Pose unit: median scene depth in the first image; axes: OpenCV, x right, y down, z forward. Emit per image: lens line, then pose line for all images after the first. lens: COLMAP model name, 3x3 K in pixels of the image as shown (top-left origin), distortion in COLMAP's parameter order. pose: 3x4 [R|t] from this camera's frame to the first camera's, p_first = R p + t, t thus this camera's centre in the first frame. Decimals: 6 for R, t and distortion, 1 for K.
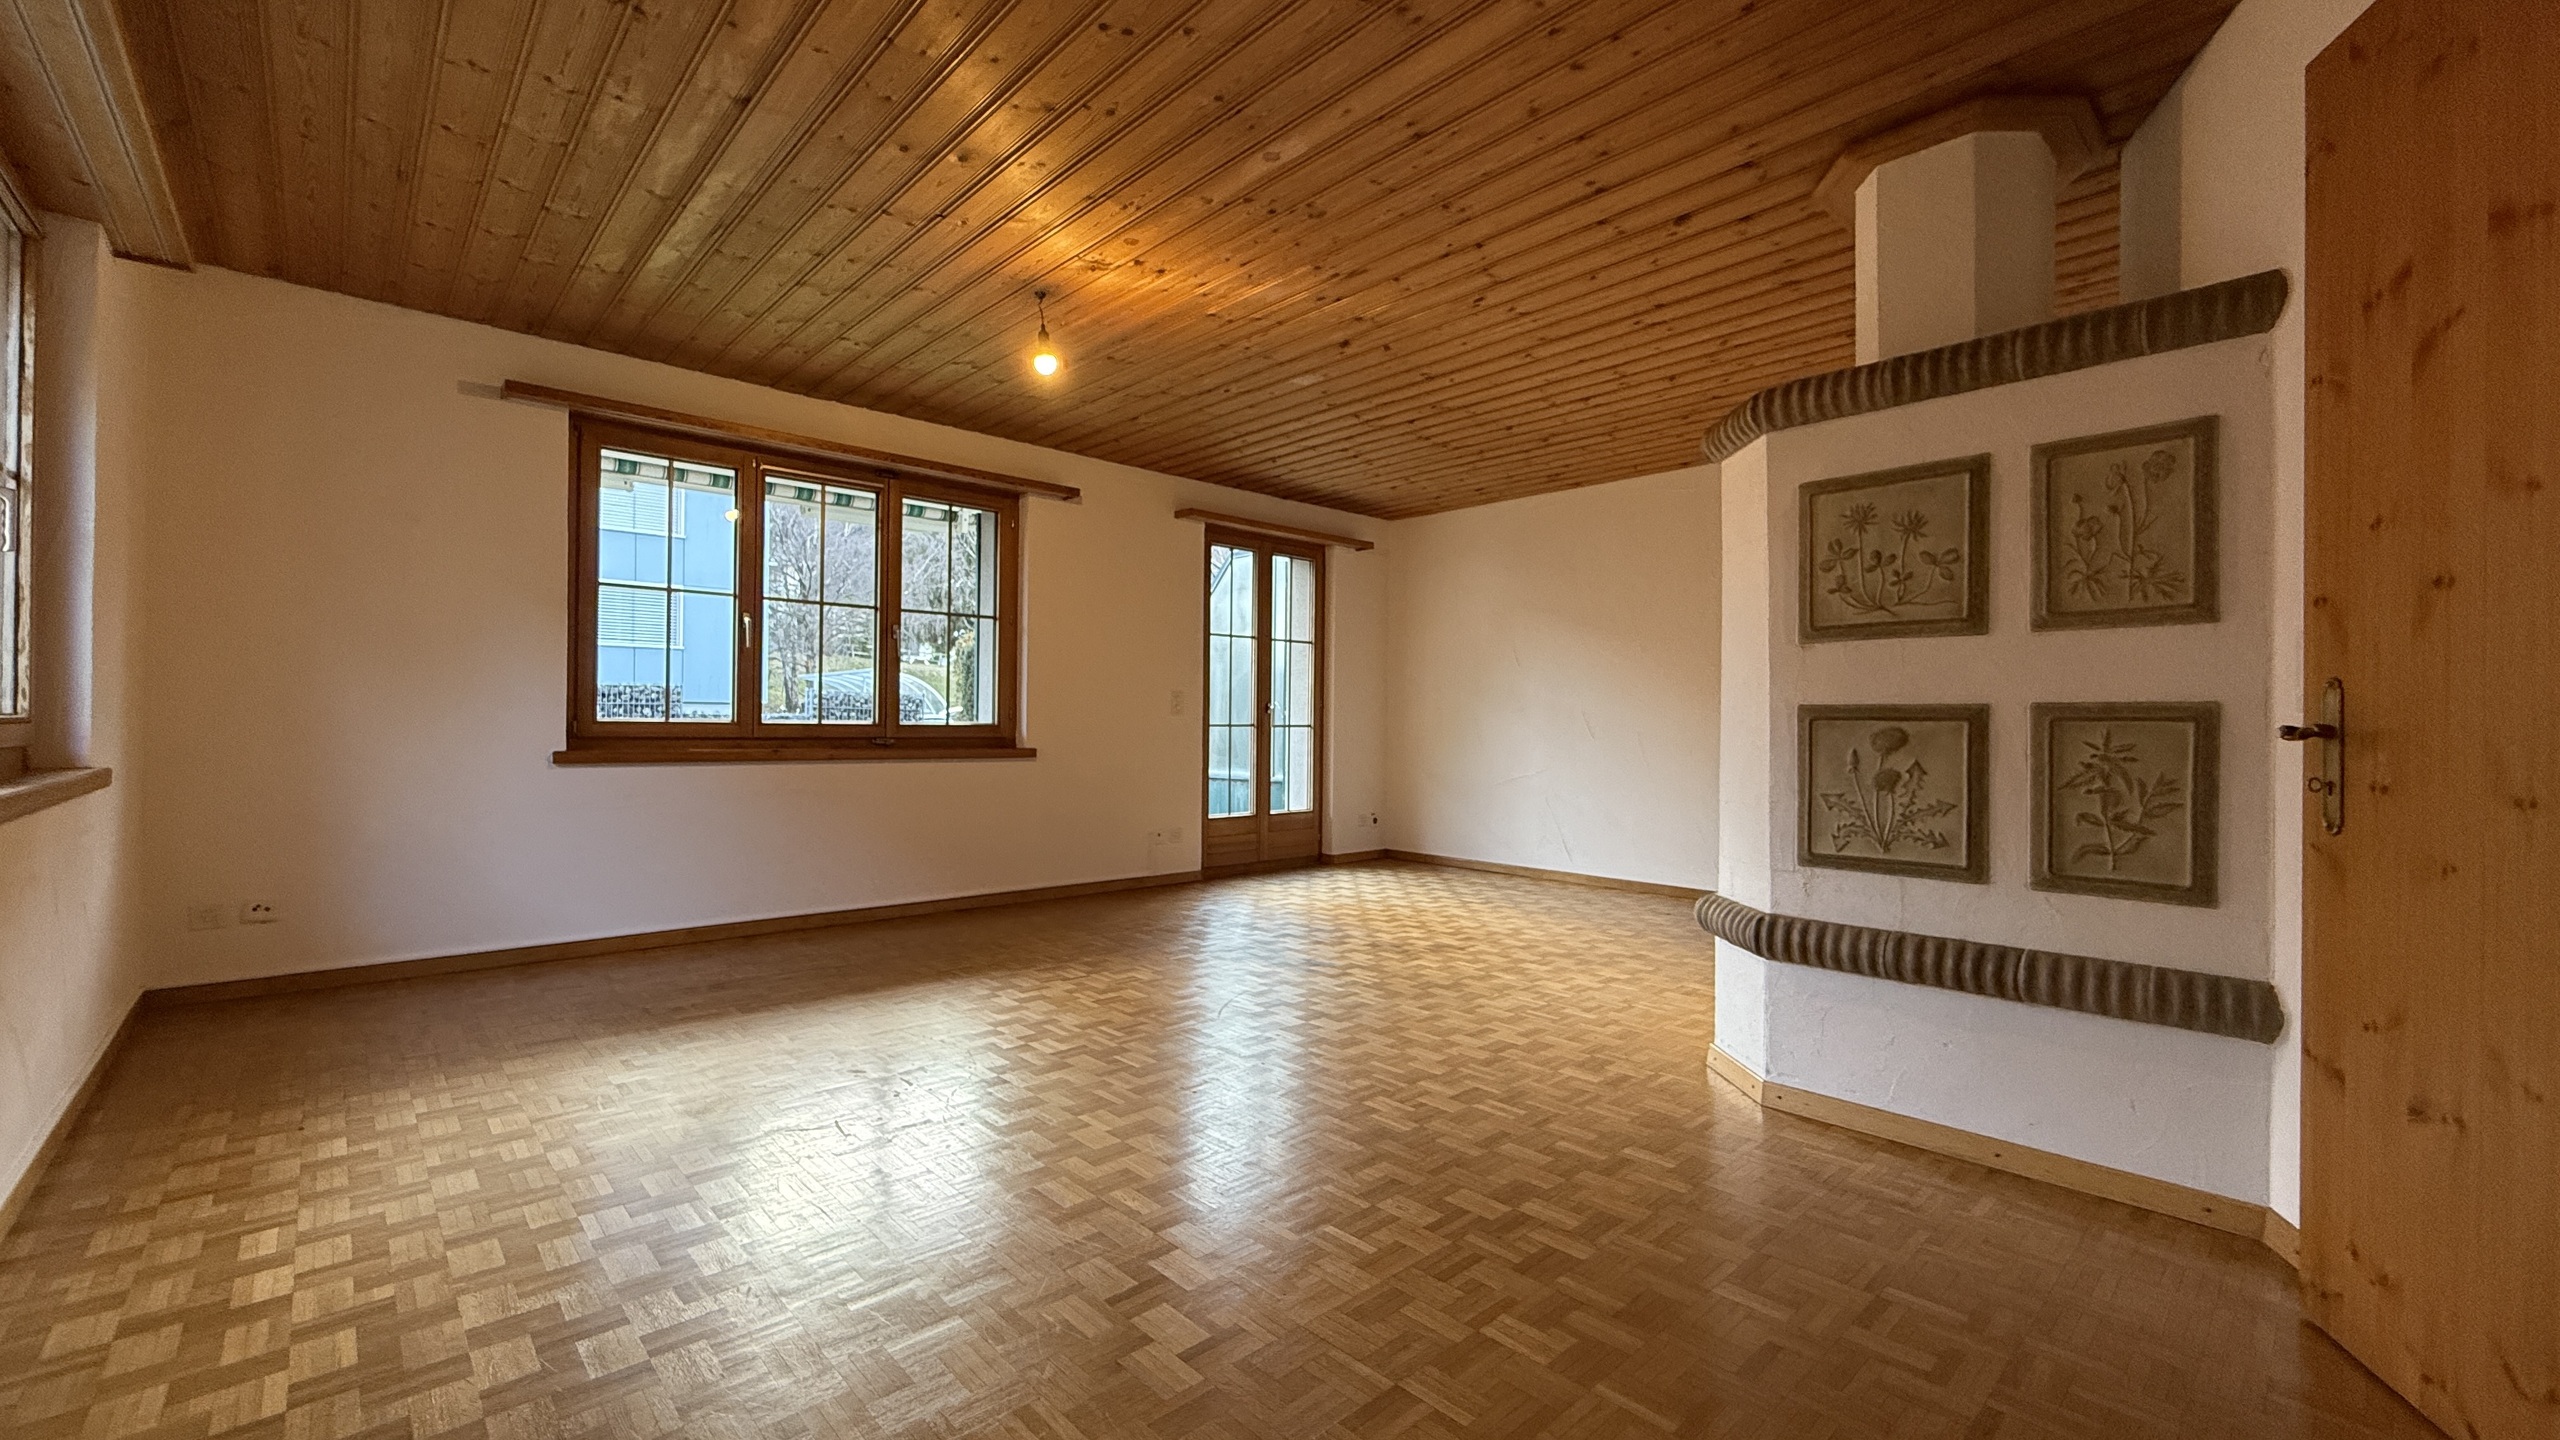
lens RADIAL K [[1014.2, 0, 1277.1], [0, 1014.2, 726.1], [0, 0, 1]] dist [0.001963, 0.000911]
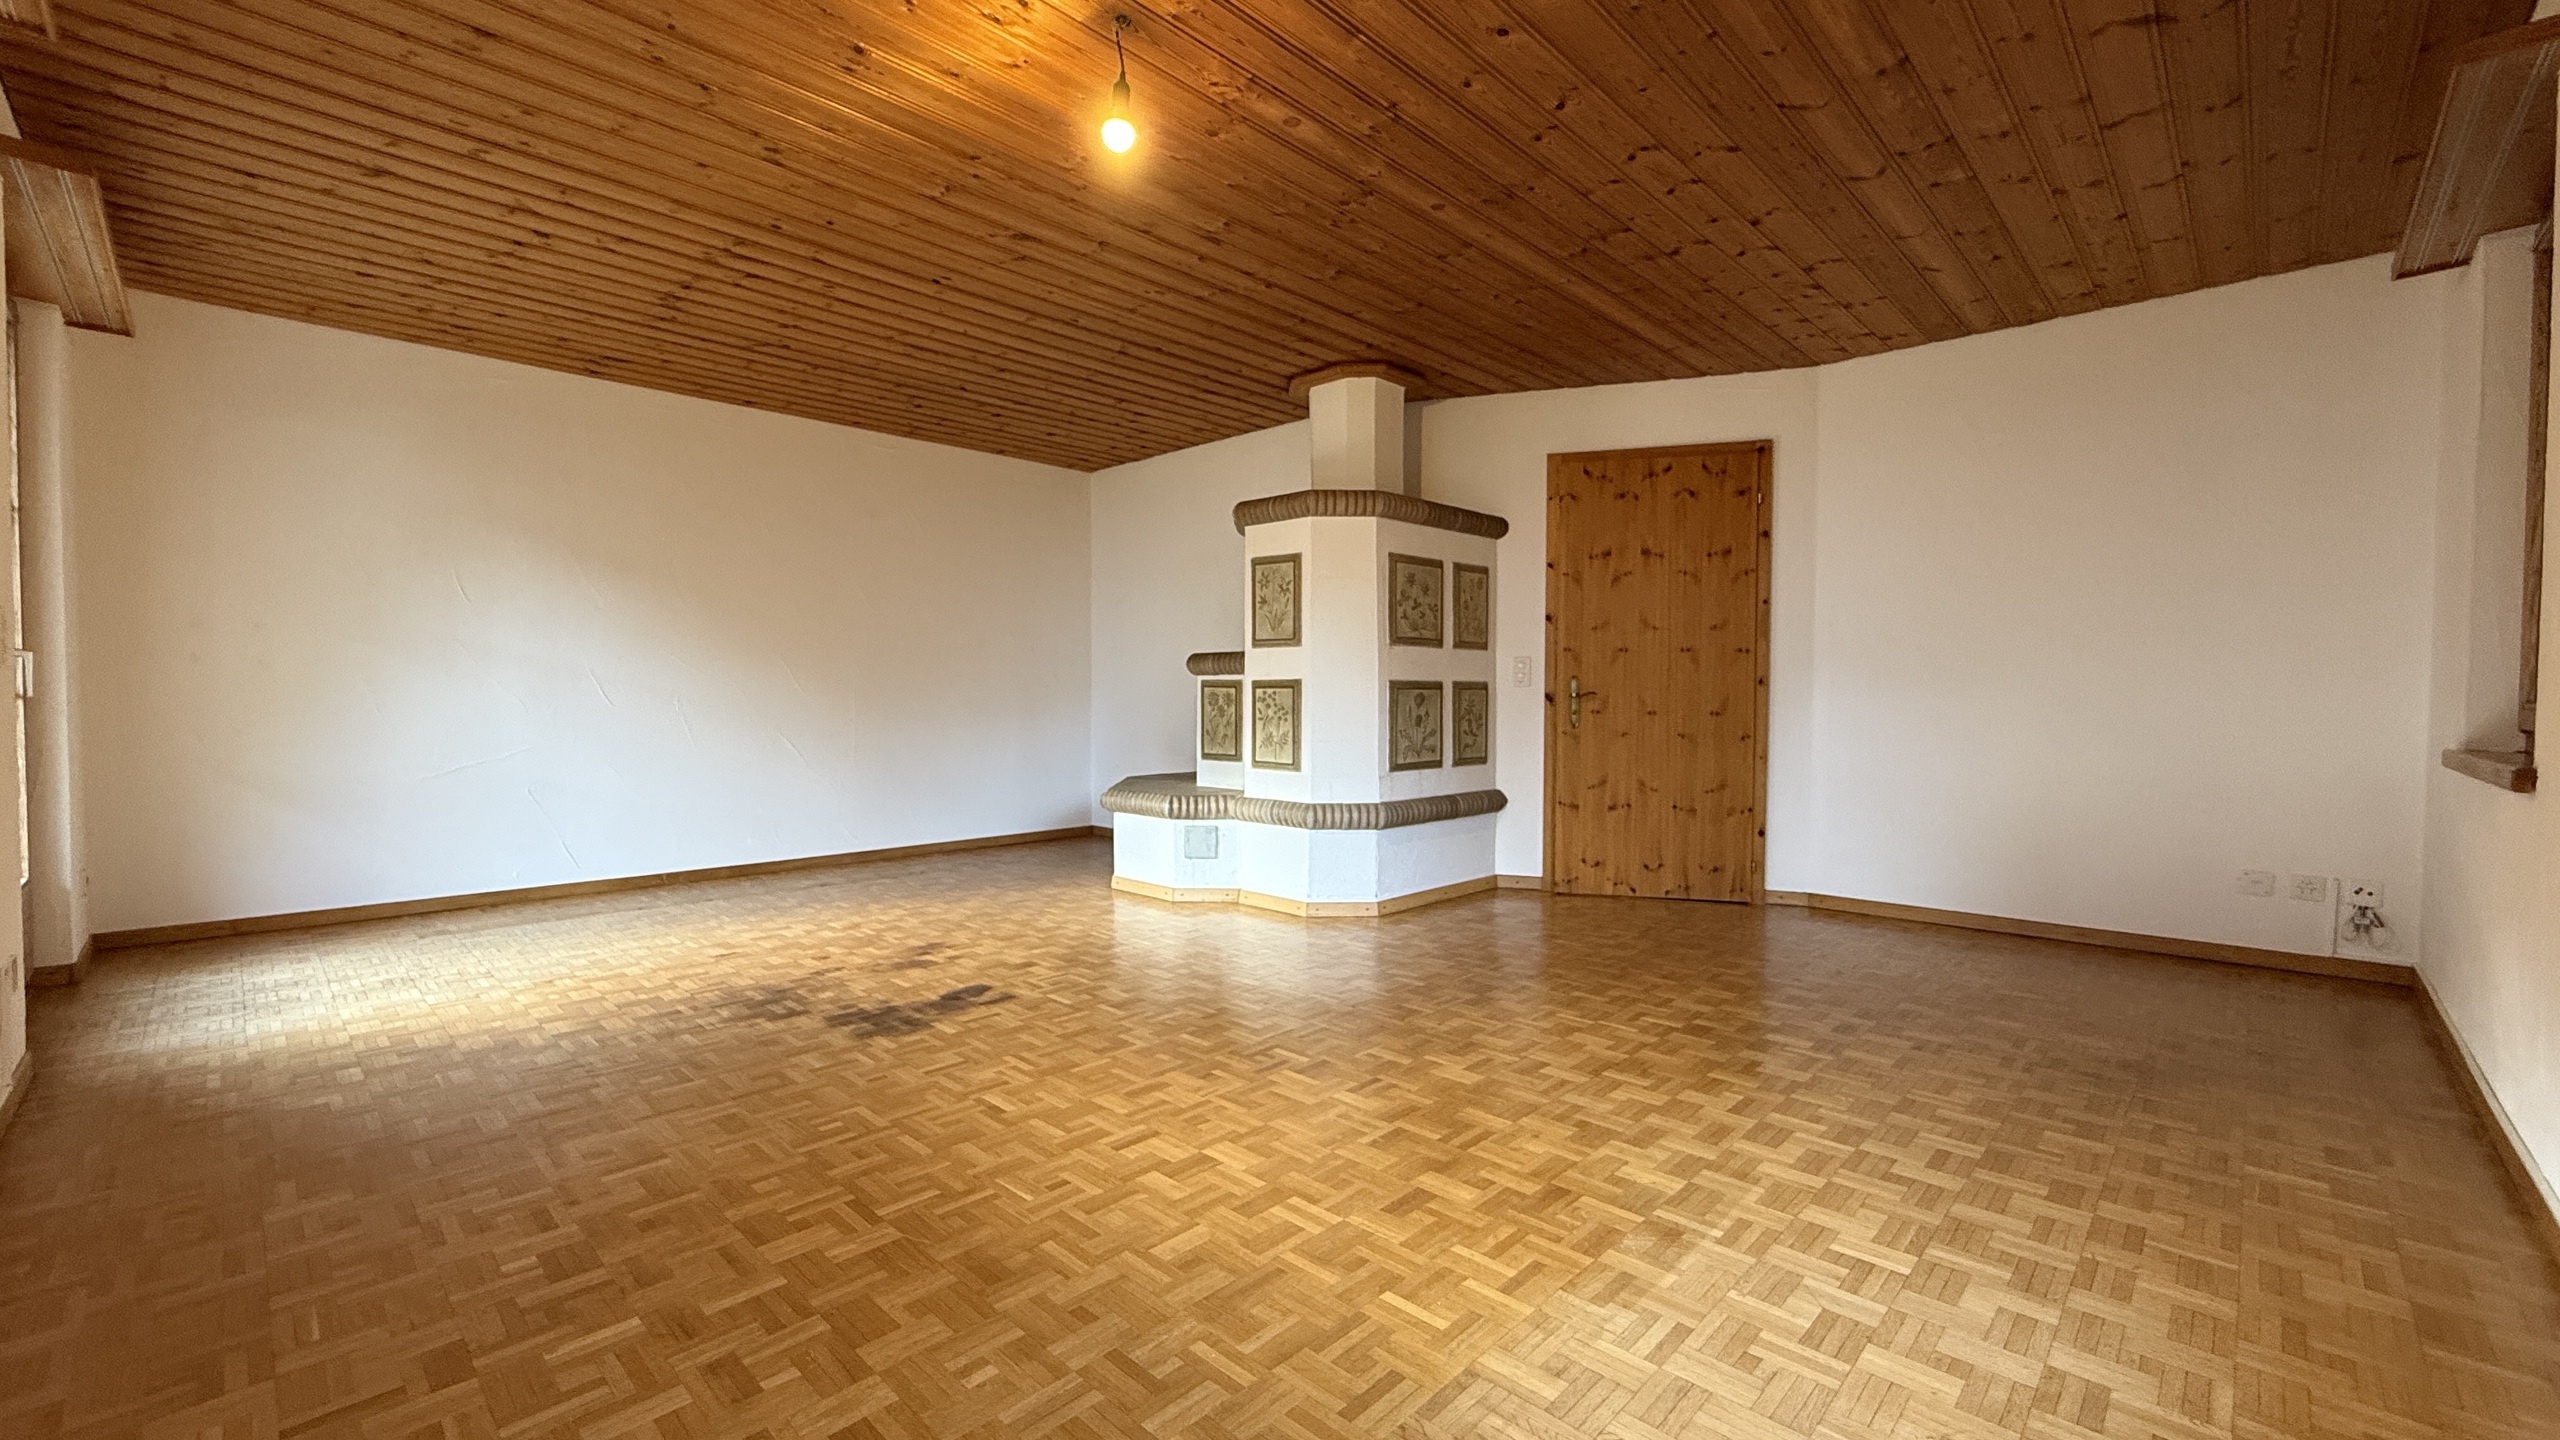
lens RADIAL K [[1014.2, 0, 1277.6], [0, 1014.2, 716.5], [0, 0, 1]] dist [0.001963, 0.000911]
pose [[-0.049058, -0.034752, 0.998191, -1.238267], [-0.001100, 0.999396, 0.034740, -0.019383], [-0.998795, 0.000606, -0.049066, 1.305431]]
